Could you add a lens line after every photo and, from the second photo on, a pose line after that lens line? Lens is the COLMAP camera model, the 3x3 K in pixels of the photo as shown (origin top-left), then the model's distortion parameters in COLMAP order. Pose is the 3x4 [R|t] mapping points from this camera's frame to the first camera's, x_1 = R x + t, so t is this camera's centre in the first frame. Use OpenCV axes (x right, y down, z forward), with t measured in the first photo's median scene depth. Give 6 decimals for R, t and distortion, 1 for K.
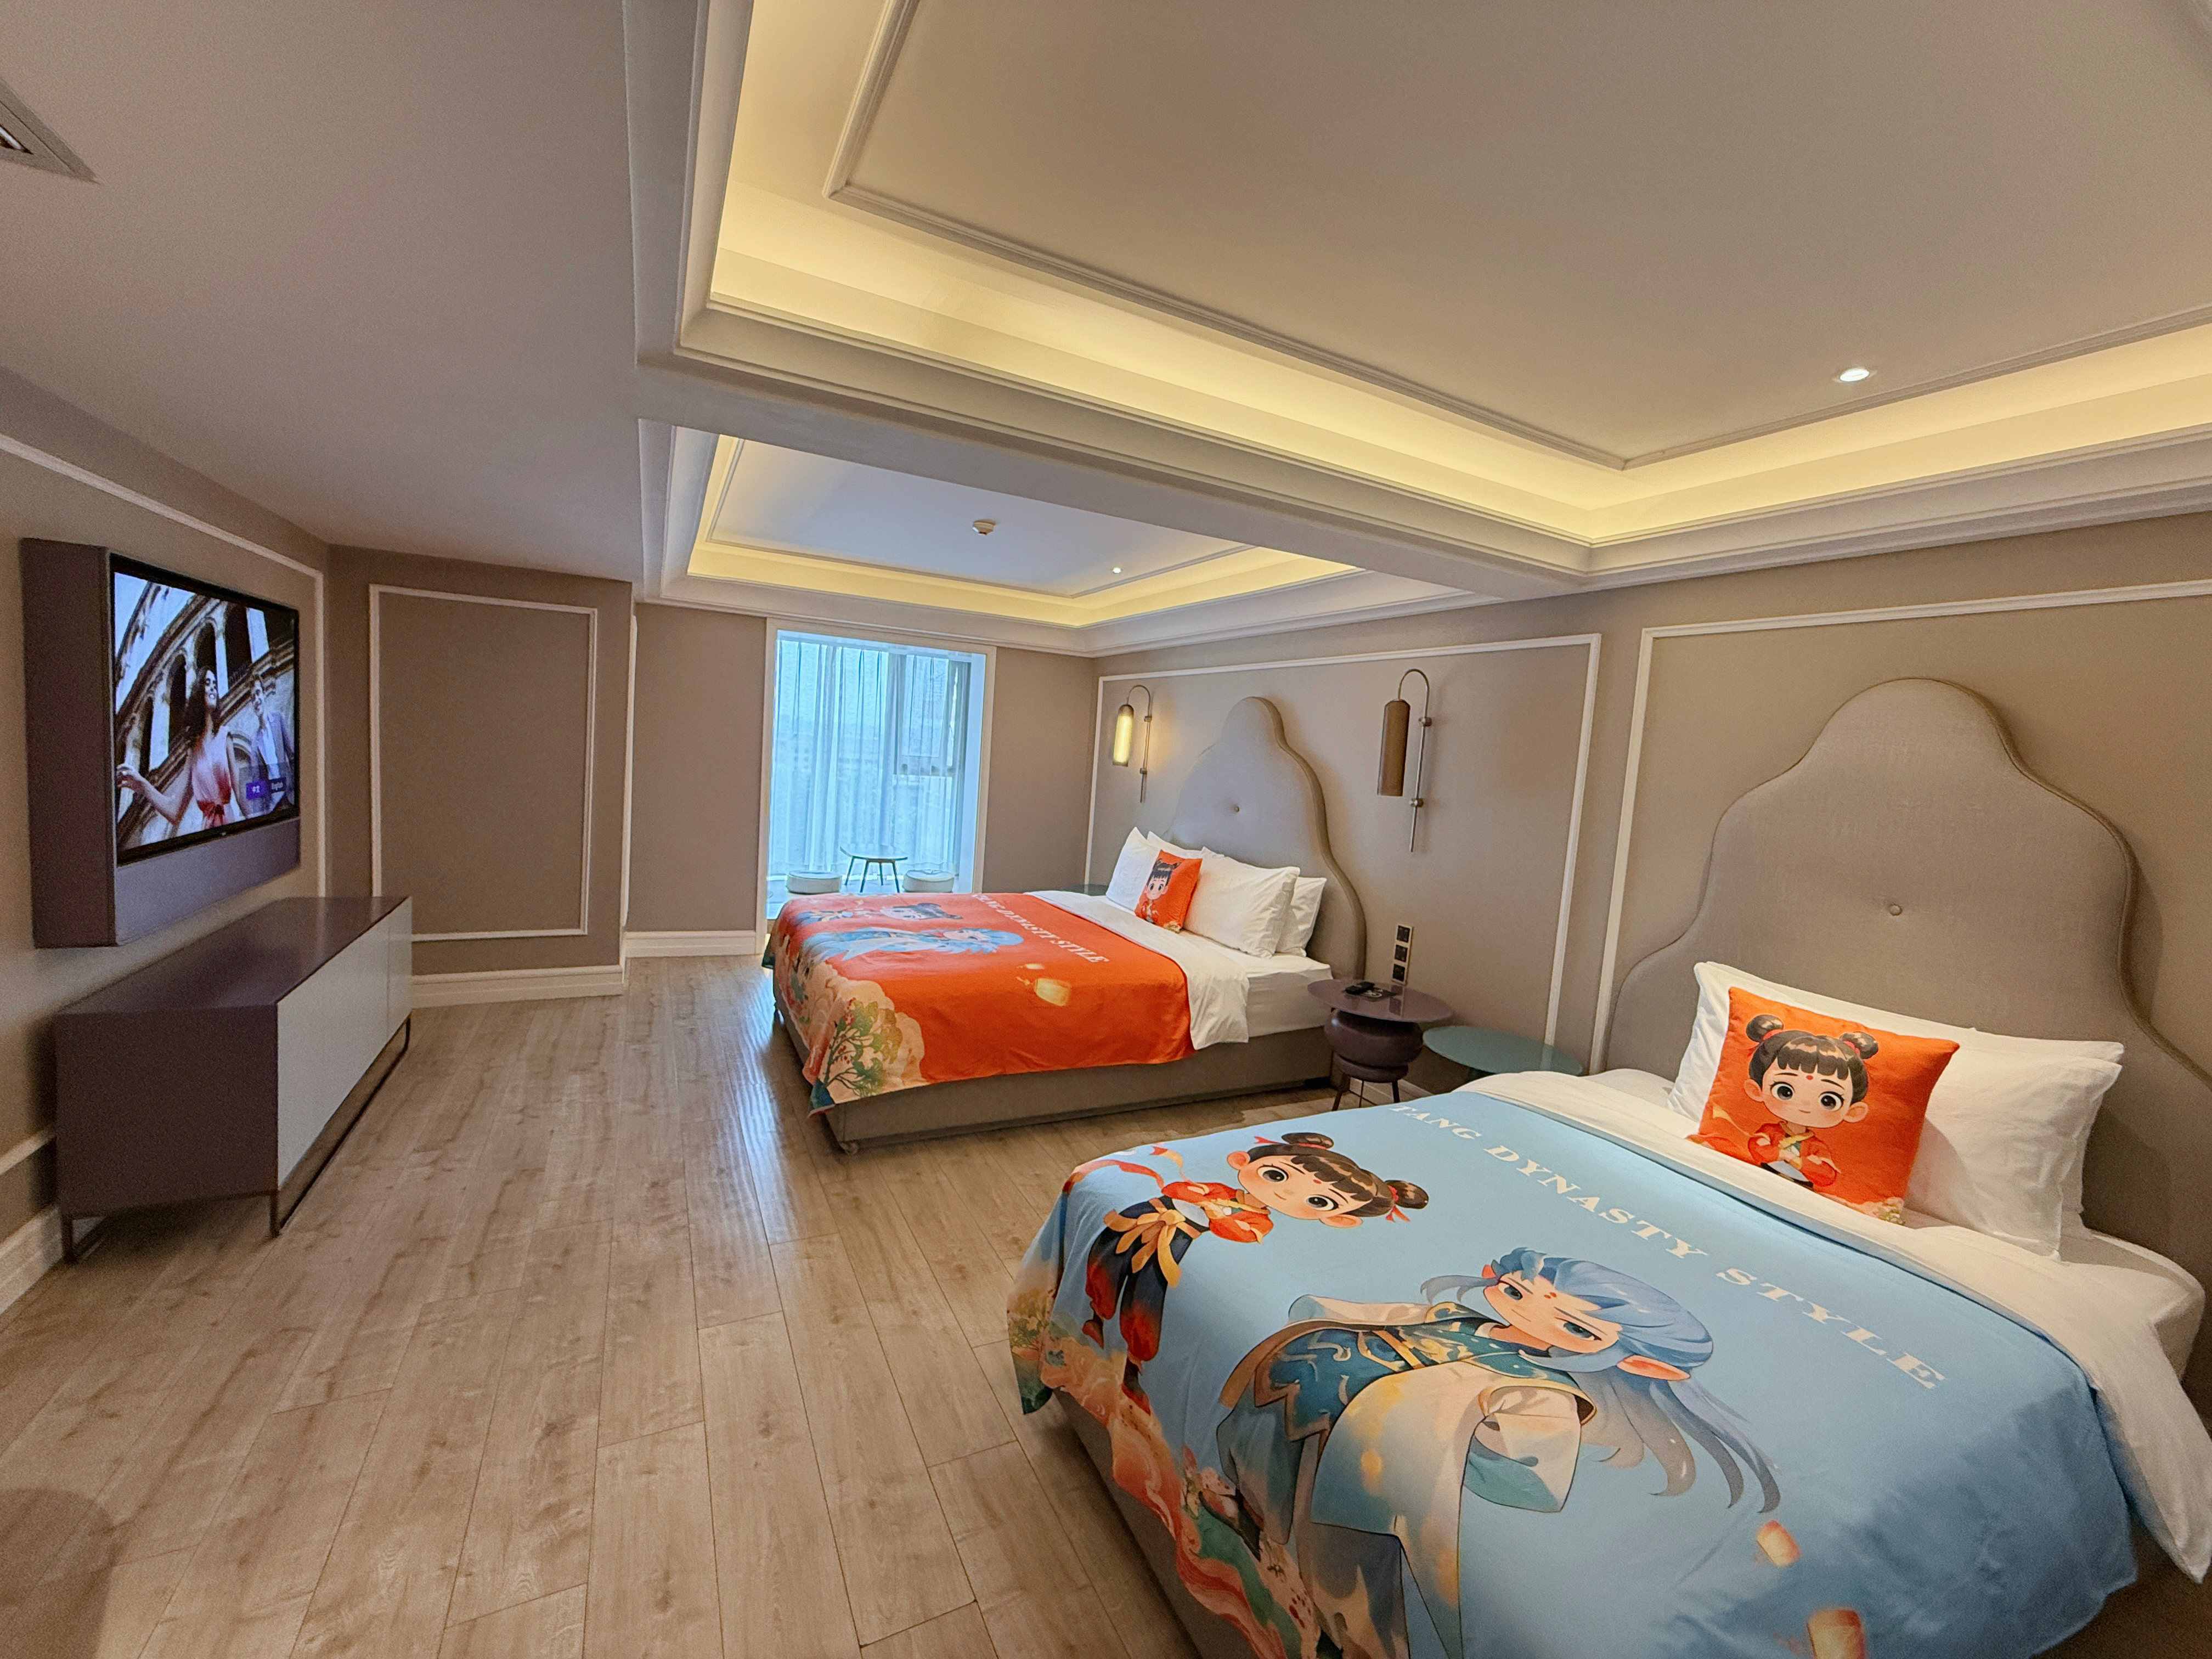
lens RADIAL K [[880.8, 0, 1099.5], [0, 880.8, 821.7], [0, 0, 1]] dist [-0.000274, 0.000622]
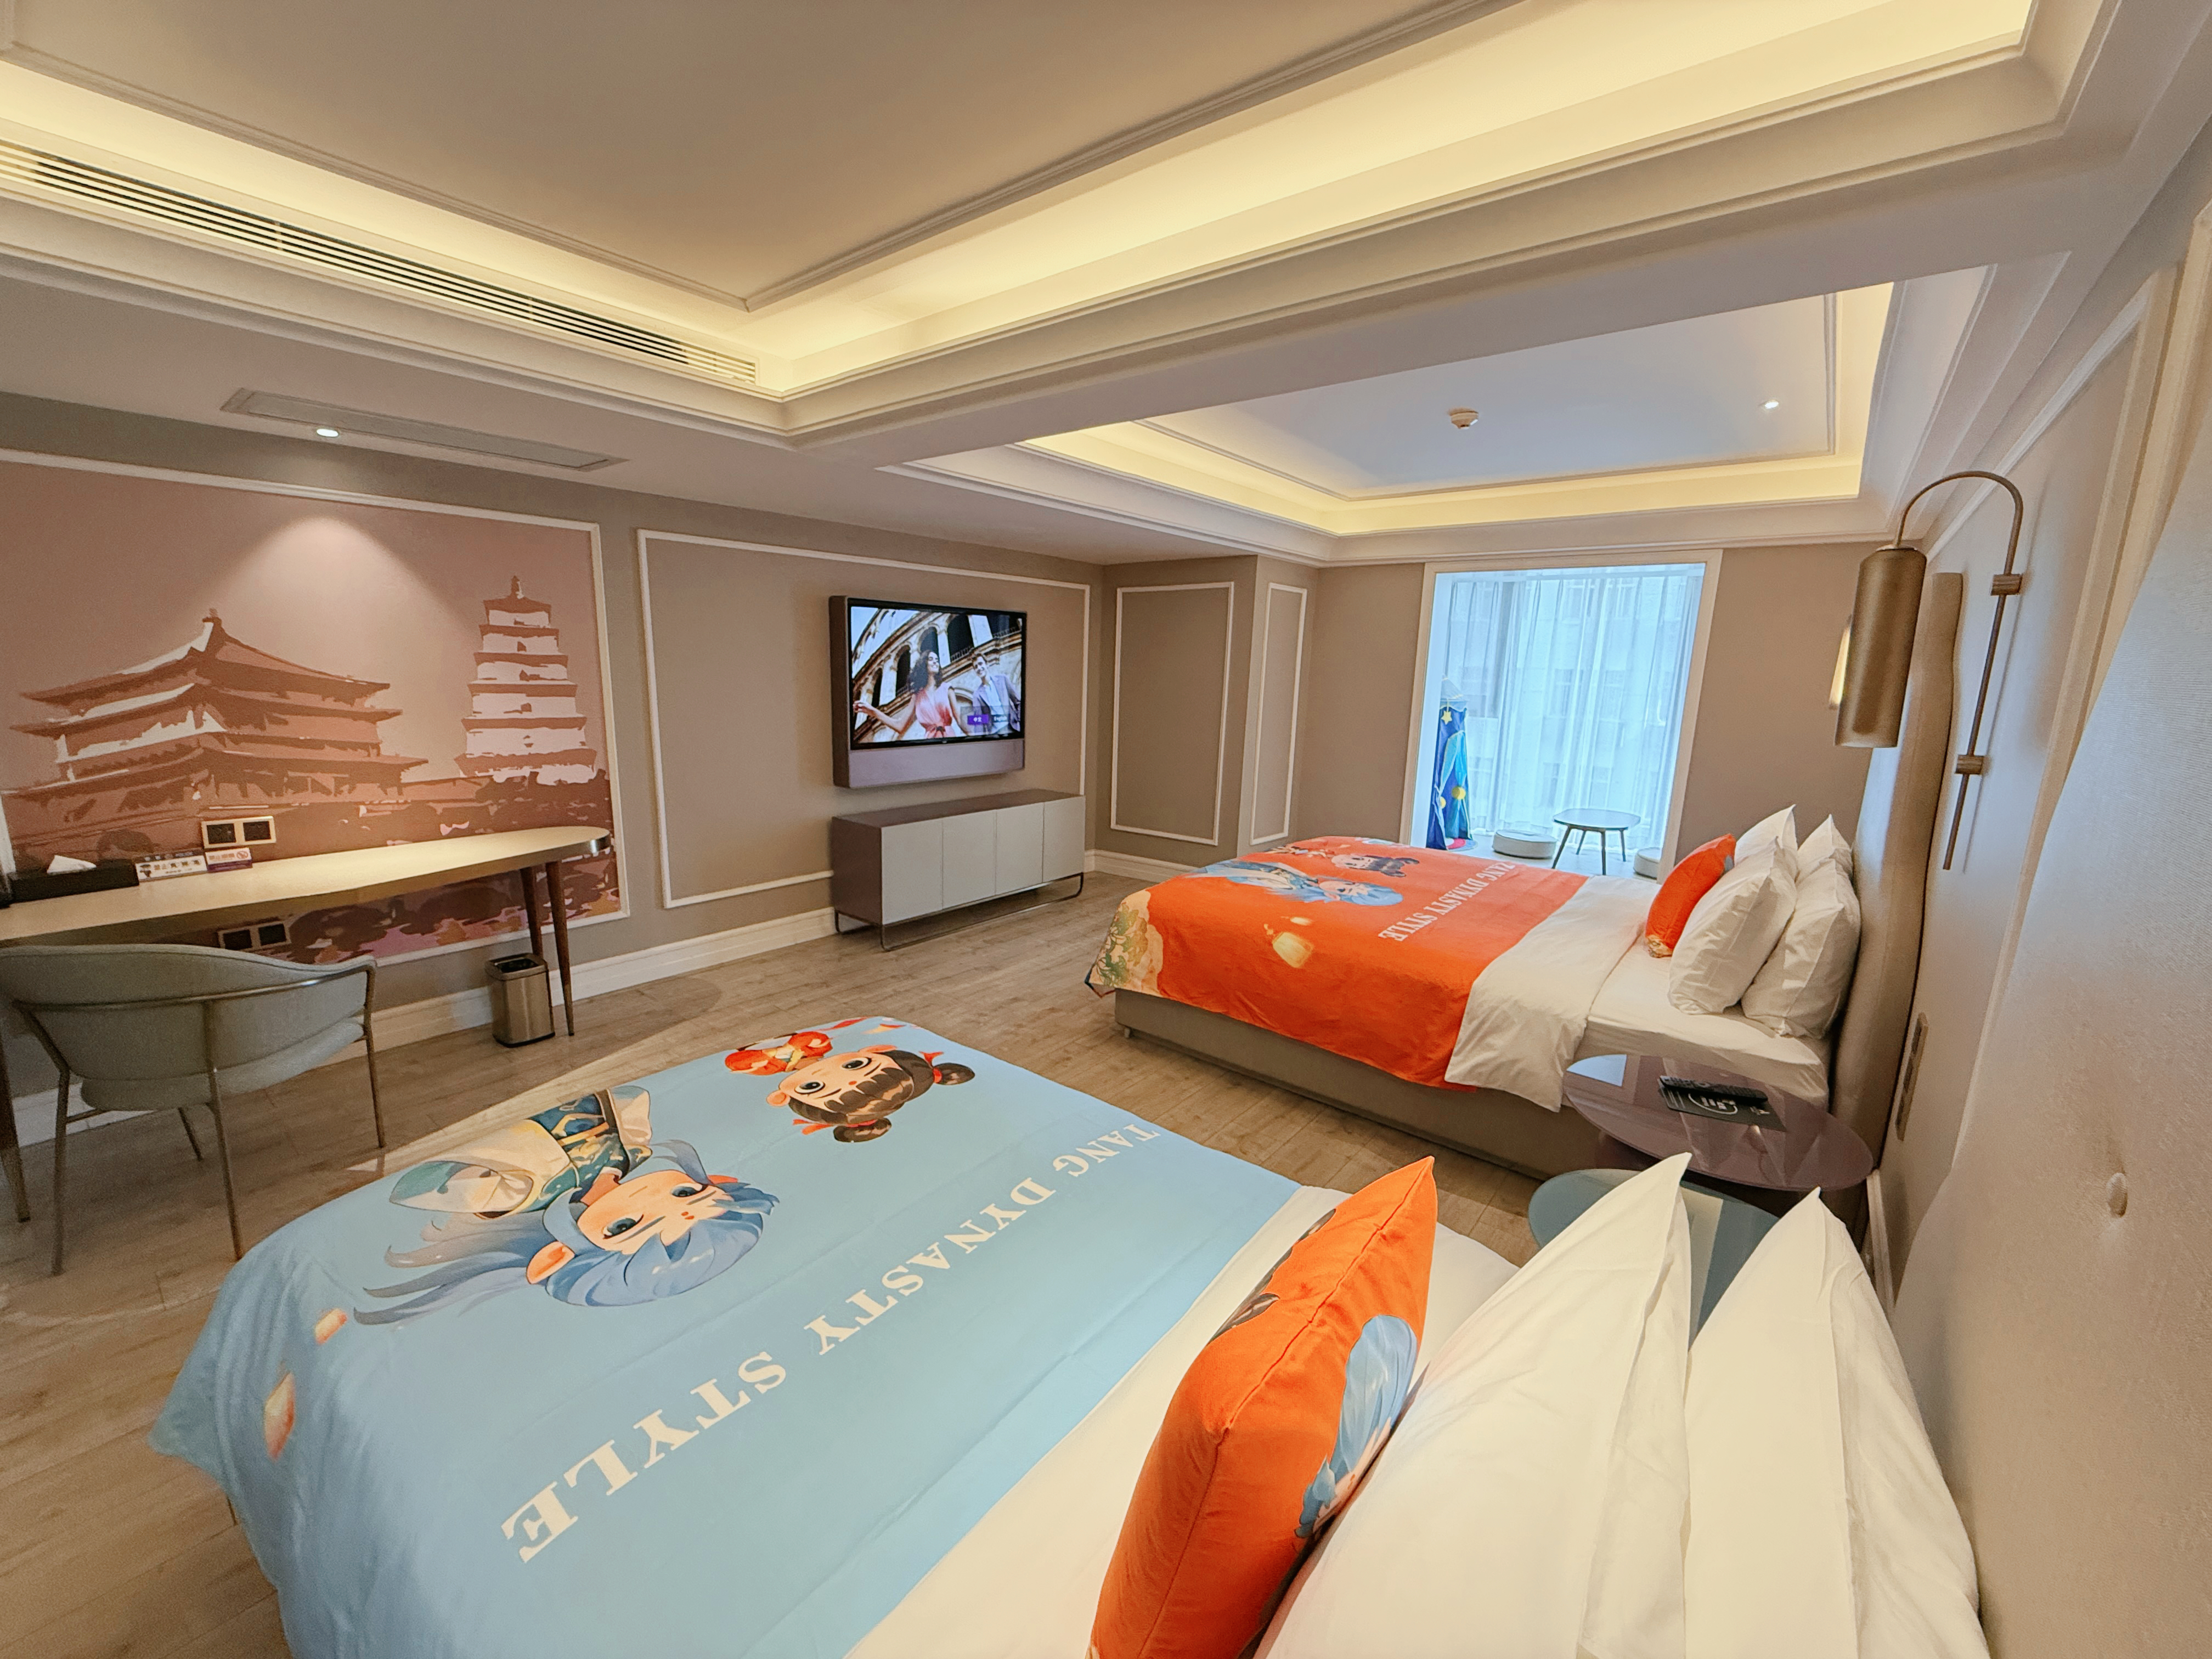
lens RADIAL K [[880.8, 0, 1097.7], [0, 880.8, 828.3], [0, 0, 1]] dist [-0.000274, 0.000622]
pose [[0.405779, 0.111720, -0.907118, 0.874126], [-0.071549, 0.993338, 0.090333, 0.003571], [0.911167, 0.028248, 0.411069, 0.581206]]
